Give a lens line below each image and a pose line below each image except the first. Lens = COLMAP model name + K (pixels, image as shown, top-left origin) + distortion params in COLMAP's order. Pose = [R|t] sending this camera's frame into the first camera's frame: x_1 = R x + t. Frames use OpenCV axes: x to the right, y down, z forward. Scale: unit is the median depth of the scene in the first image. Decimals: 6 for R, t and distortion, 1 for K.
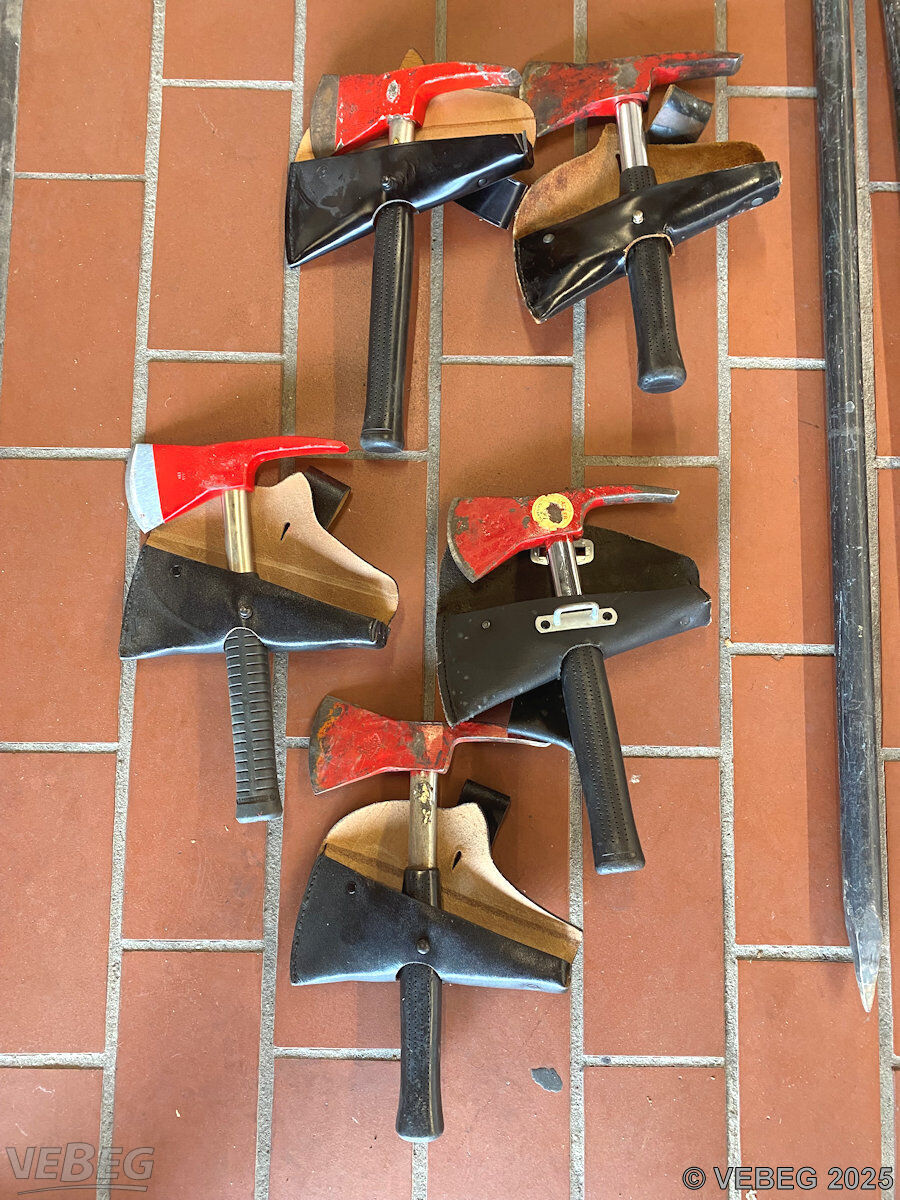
lens RADIAL K [[897.3, 0, 449.3], [0, 897.3, 586.6], [0, 0, 1]] dist [0.018164, -0.014359]
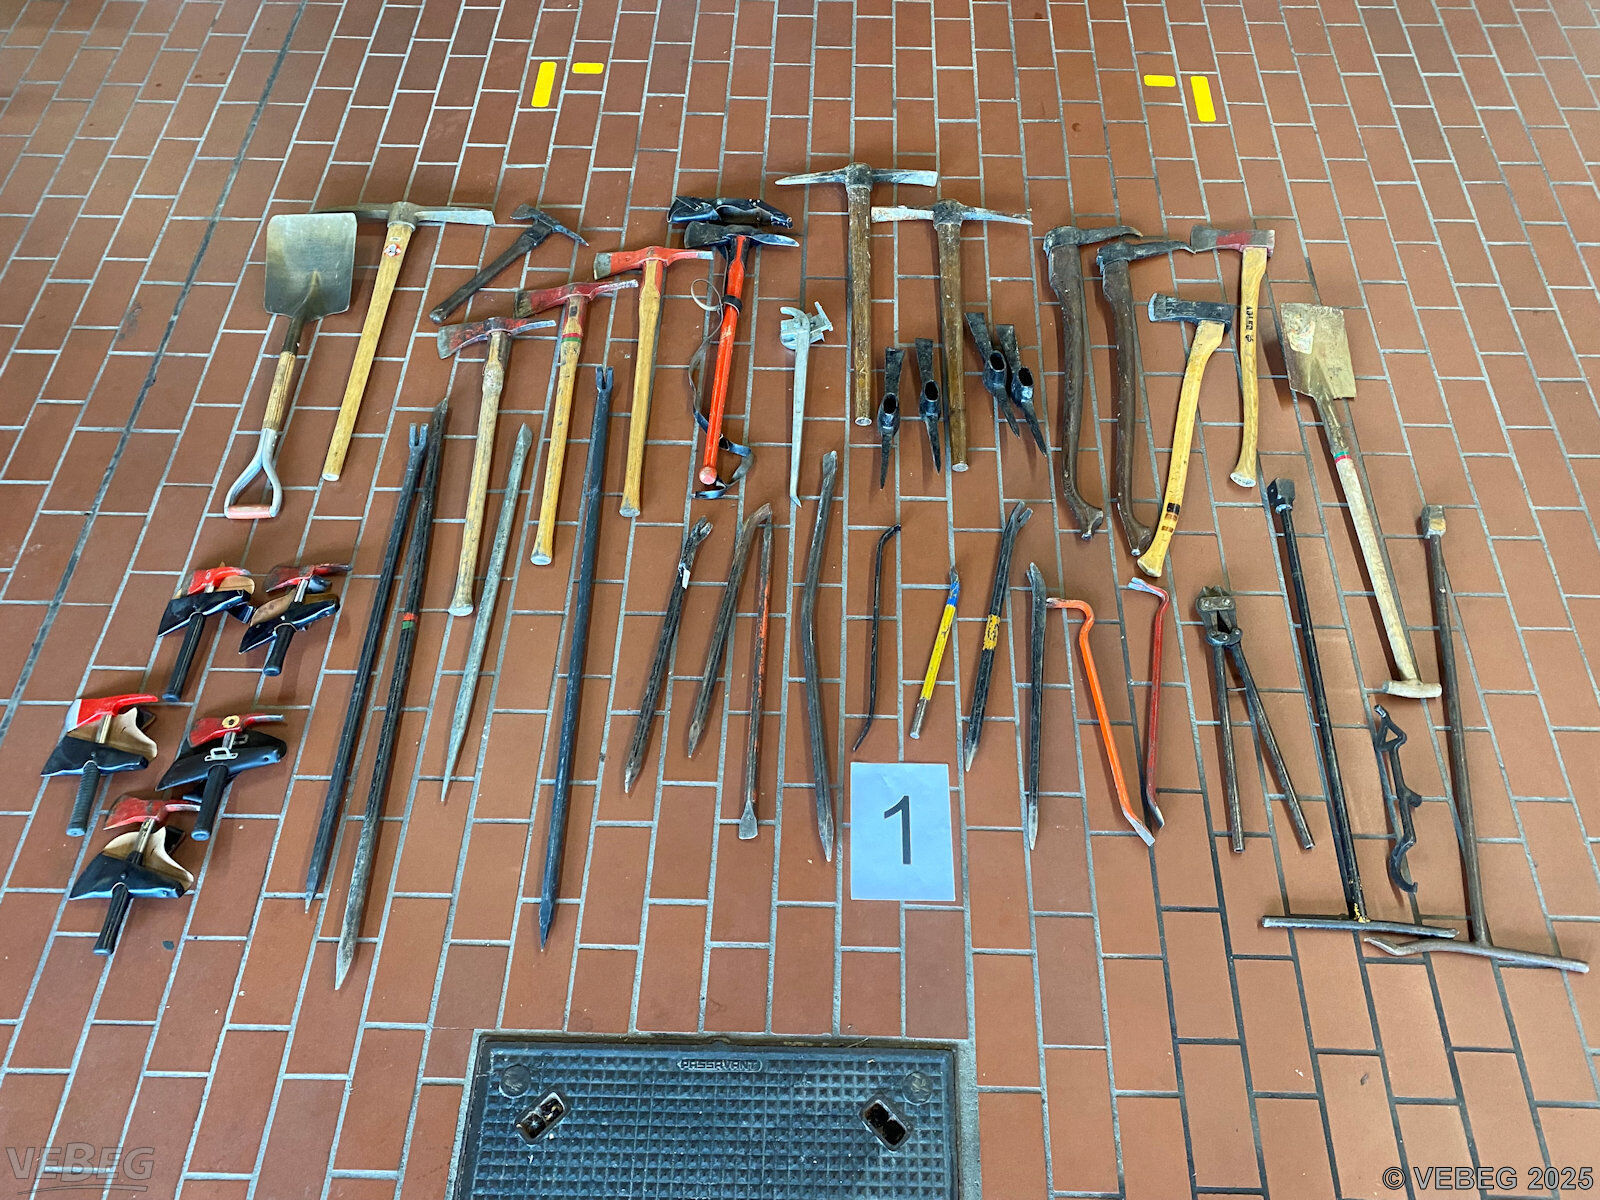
lens RADIAL K [[1196.4, 0, 828.6], [0, 1196.4, 593.8], [0, 0, 1]] dist [0.018164, -0.014359]
pose [[0.999960, 0.006108, 0.006512, 1.709110], [-0.002481, 0.890738, -0.454510, 1.085684], [-0.008577, 0.454476, 0.890718, -2.113090]]
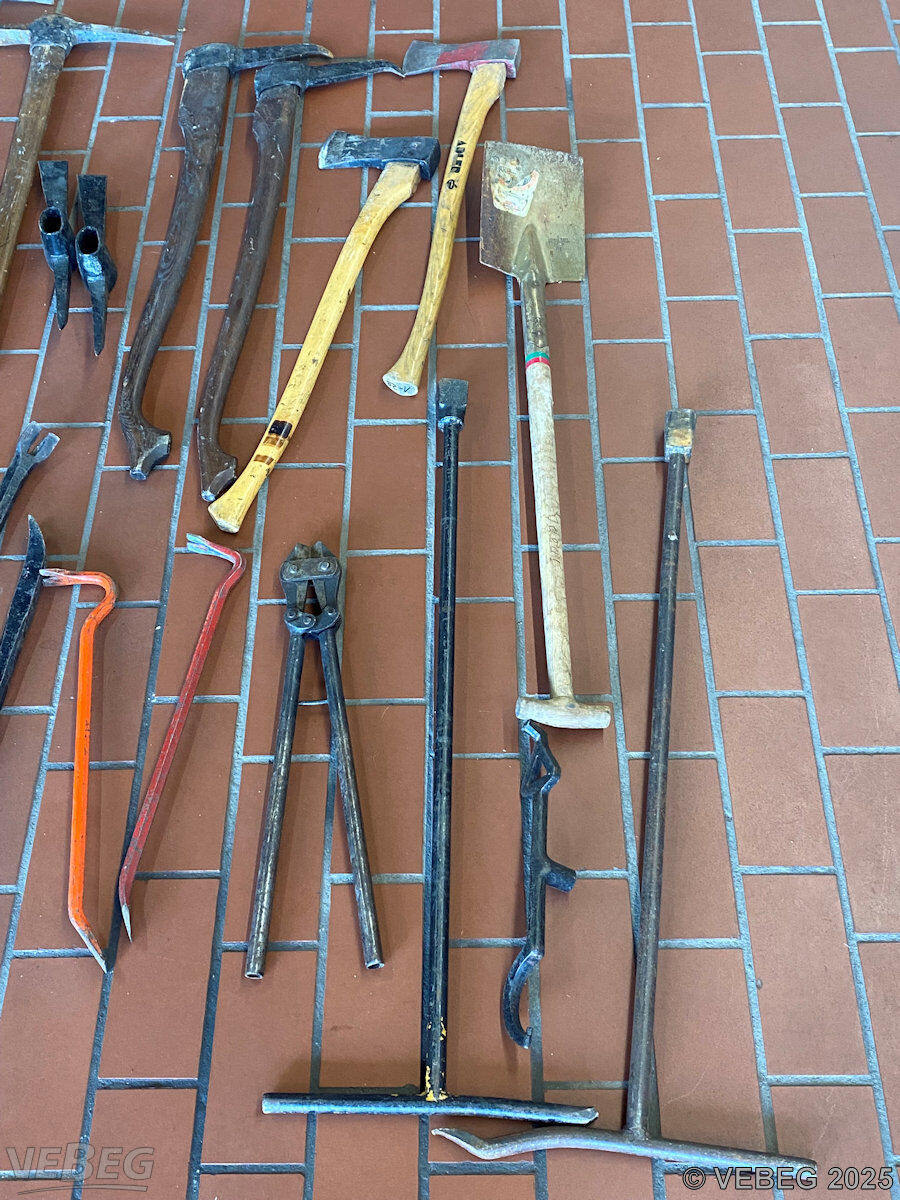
lens RADIAL K [[1327.3, 0, 452.0], [0, 1327.3, 592.4], [0, 0, 1]] dist [0.021856, 0.000000]
pose [[0.999658, -0.026099, 0.001898, 3.111385], [0.023695, 0.872025, -0.488888, 0.745917], [0.011104, 0.488765, 0.872345, -1.085503]]
